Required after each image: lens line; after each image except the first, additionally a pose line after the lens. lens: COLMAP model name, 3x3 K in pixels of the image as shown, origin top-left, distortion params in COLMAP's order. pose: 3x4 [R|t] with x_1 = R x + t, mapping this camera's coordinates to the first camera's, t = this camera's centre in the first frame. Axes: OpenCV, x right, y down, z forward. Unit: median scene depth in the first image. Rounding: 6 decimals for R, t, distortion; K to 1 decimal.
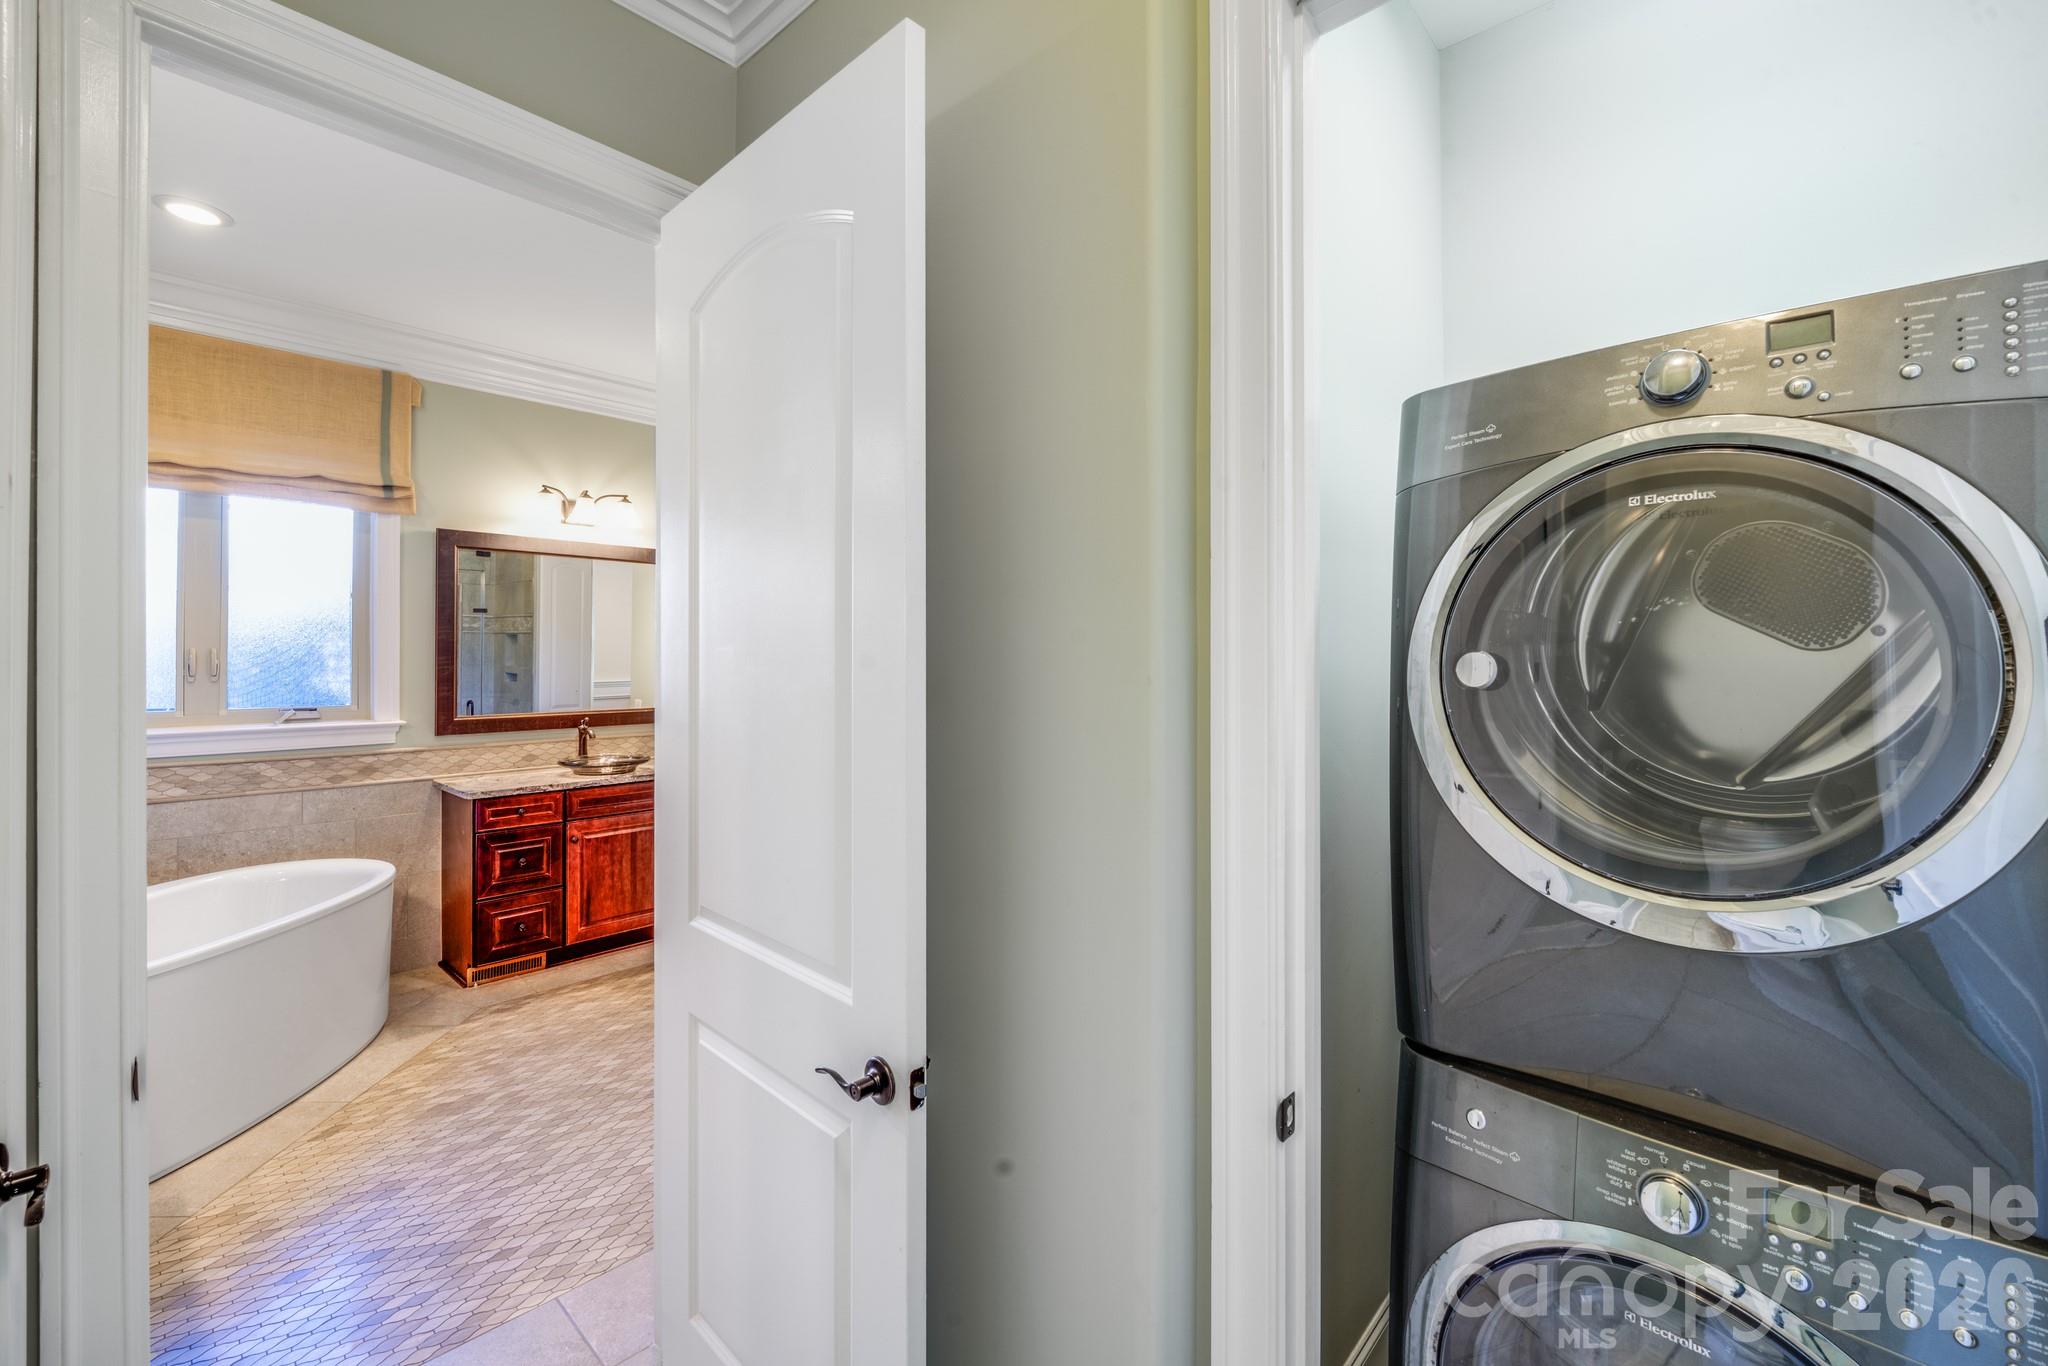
lens RADIAL K [[847.6, 0, 1024.2], [0, 847.6, 675.7], [0, 0, 1]] dist [-0.000262, -0.000350]
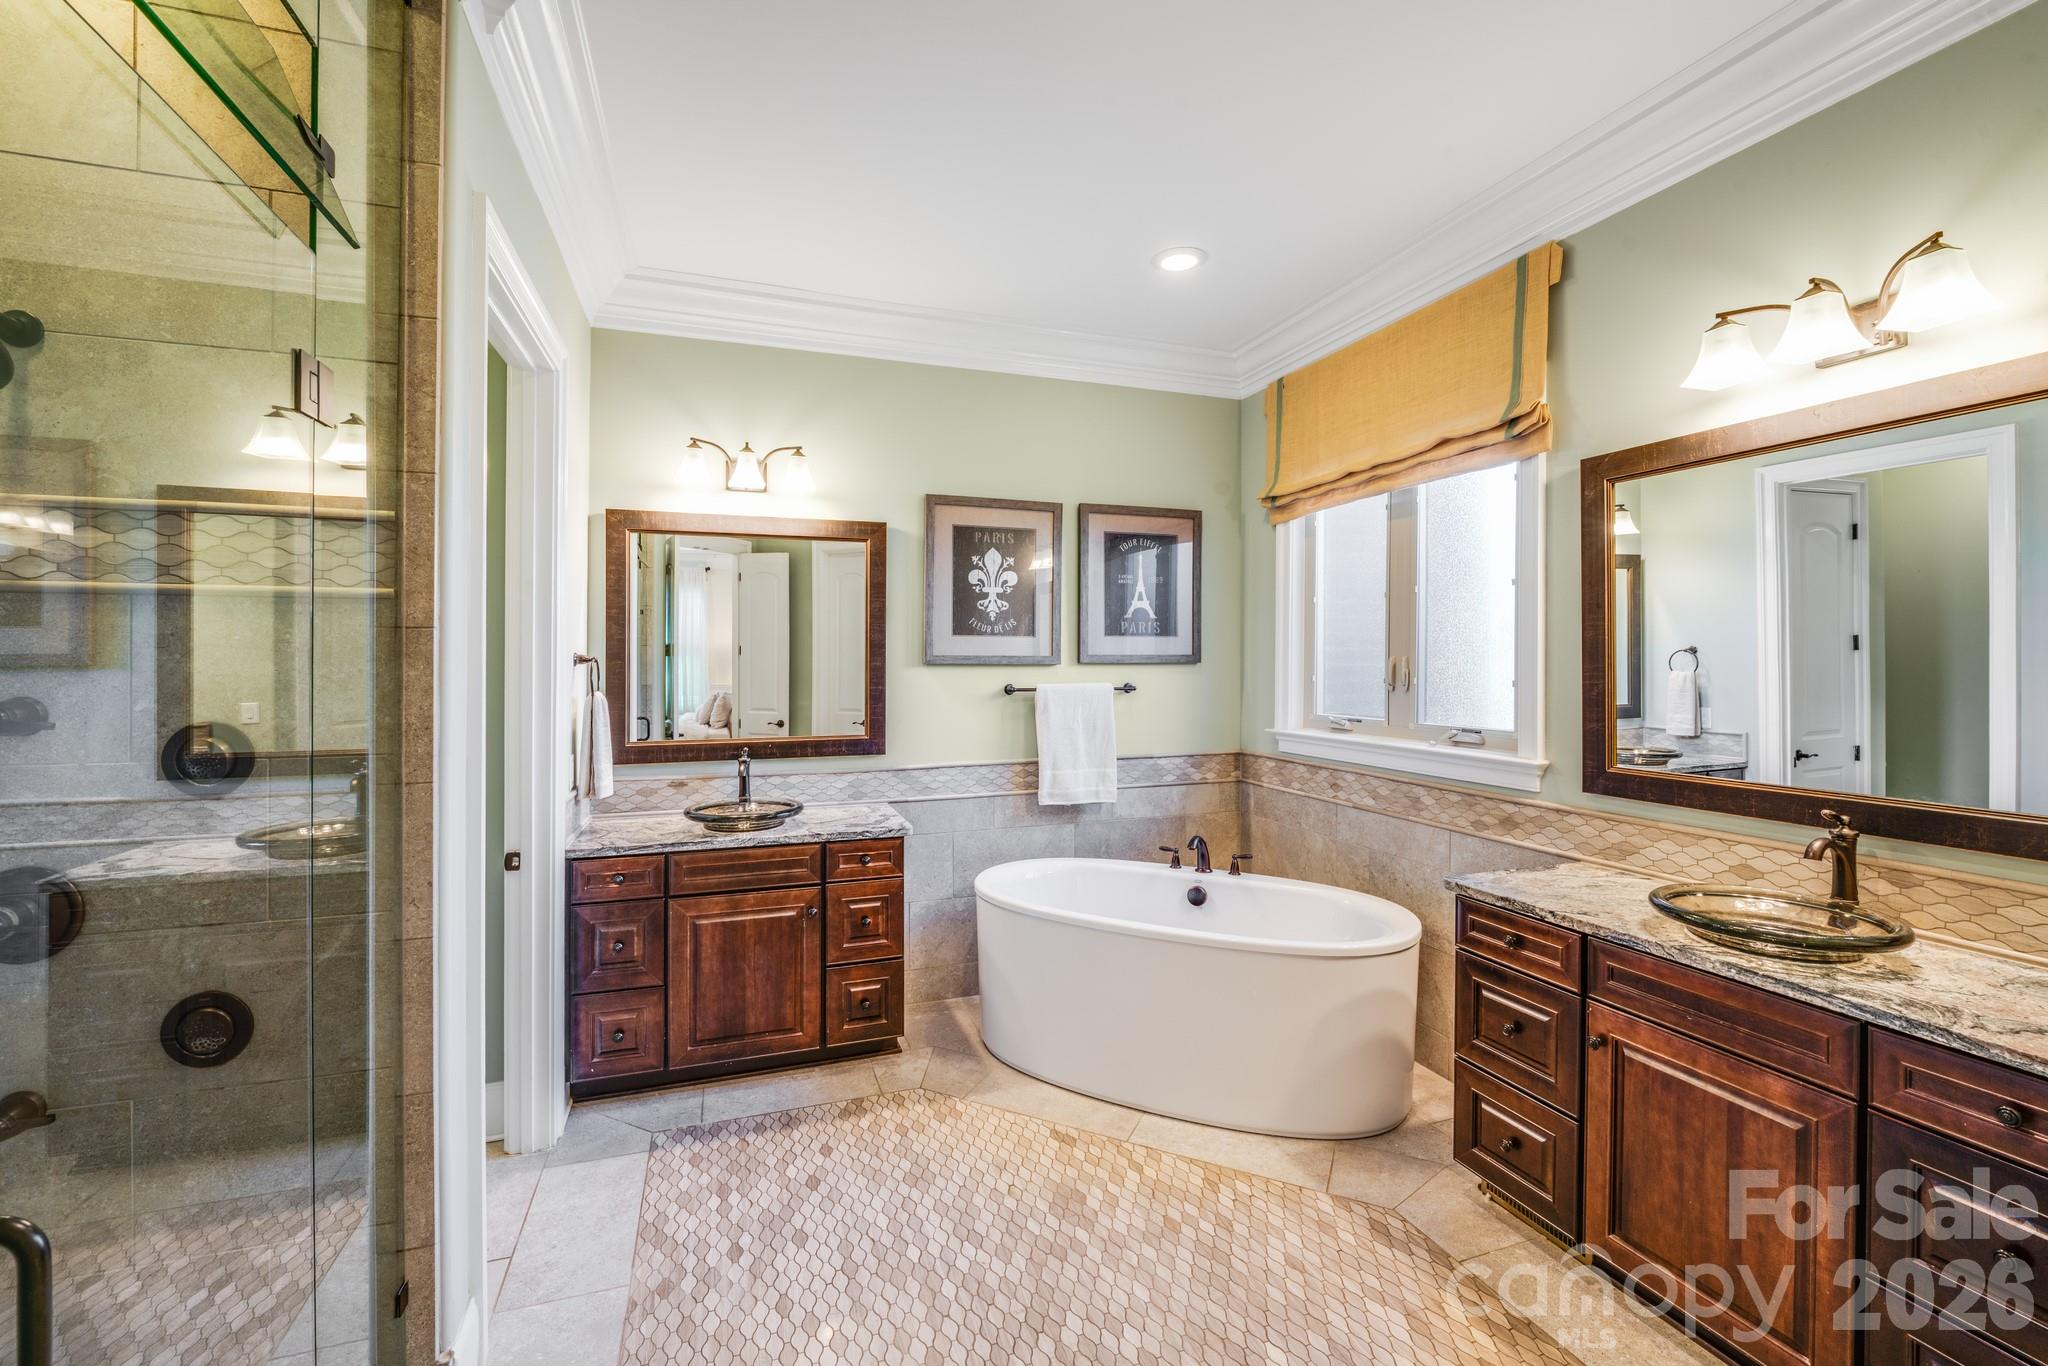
lens RADIAL K [[847.6, 0, 1016.3], [0, 847.6, 668.3], [0, 0, 1]] dist [-0.000262, -0.000350]
pose [[-0.502653, 0.011192, -0.864416, 0.062534], [-0.007928, 0.999814, 0.017555, -0.032335], [0.864452, 0.015677, -0.502471, 1.111023]]
